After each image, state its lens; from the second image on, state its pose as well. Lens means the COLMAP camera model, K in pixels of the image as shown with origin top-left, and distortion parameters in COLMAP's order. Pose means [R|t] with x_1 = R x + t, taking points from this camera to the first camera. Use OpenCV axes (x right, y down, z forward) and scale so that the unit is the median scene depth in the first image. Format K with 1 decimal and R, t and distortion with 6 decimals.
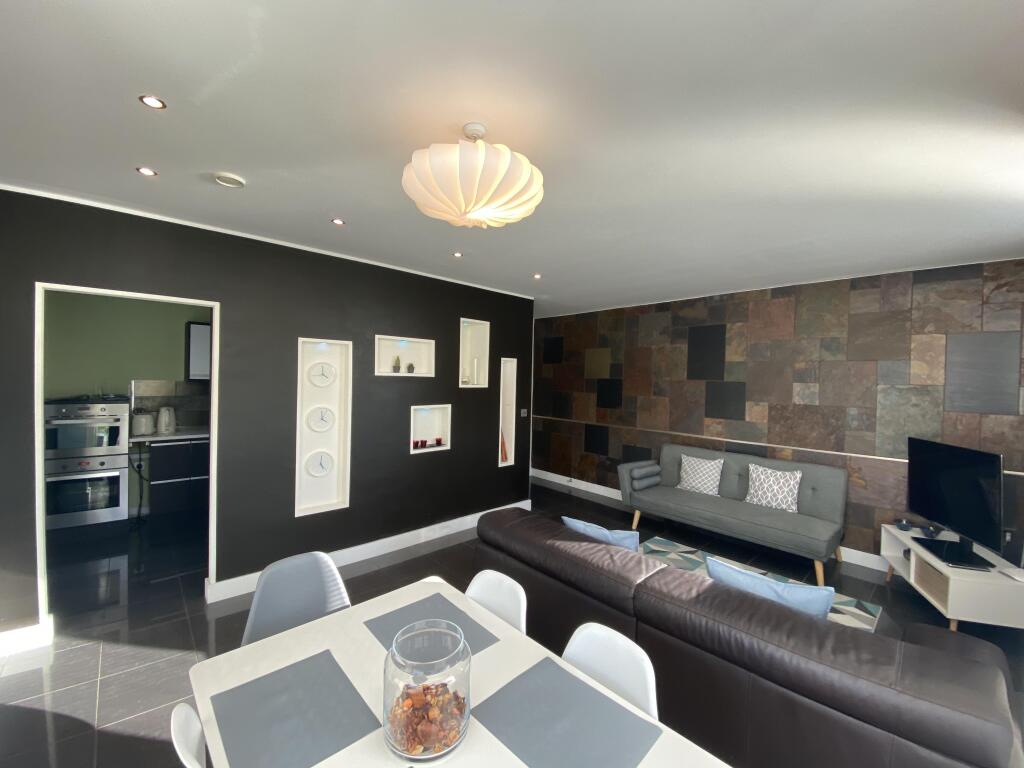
lens RADIAL K [[415.9, 0, 509.4], [0, 415.9, 385.9], [0, 0, 1]] dist [0.000629, -0.000023]
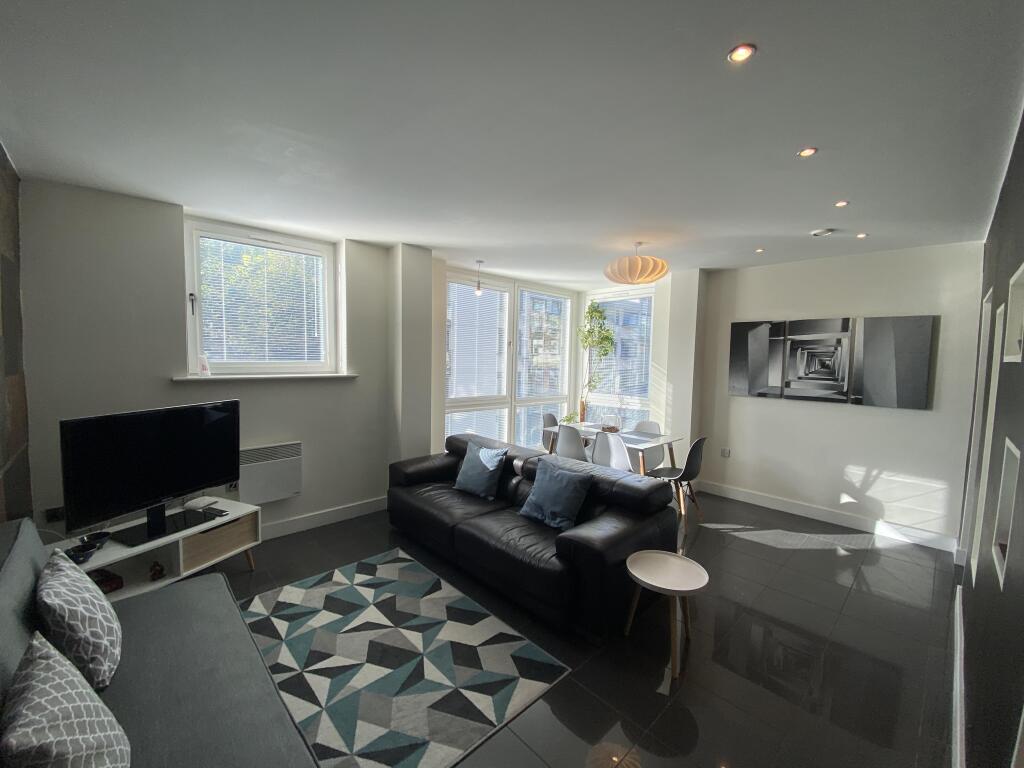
lens RADIAL K [[423.0, 0, 512.0], [0, 423.0, 384.0], [0, 0, 1]] dist [0.000663, 0.000066]
pose [[-0.999238, -0.034507, -0.018257, 0.252666], [-0.036131, 0.994555, 0.097751, -0.020785], [0.014785, 0.098336, -0.995043, 1.373721]]
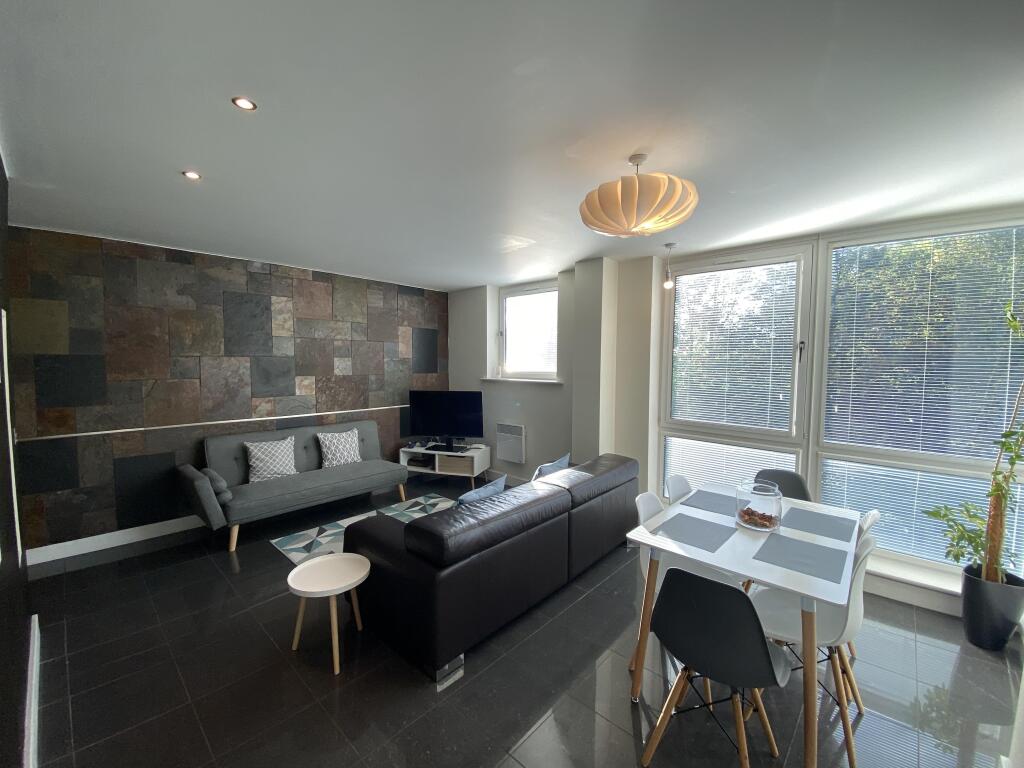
lens RADIAL K [[415.9, 0, 509.4], [0, 415.9, 385.9], [0, 0, 1]] dist [0.000629, -0.000023]
pose [[-0.093880, -0.082903, 0.992126, -0.553160], [0.012480, 0.996351, 0.084437, -0.021499], [-0.995505, 0.020308, -0.092502, 0.631550]]
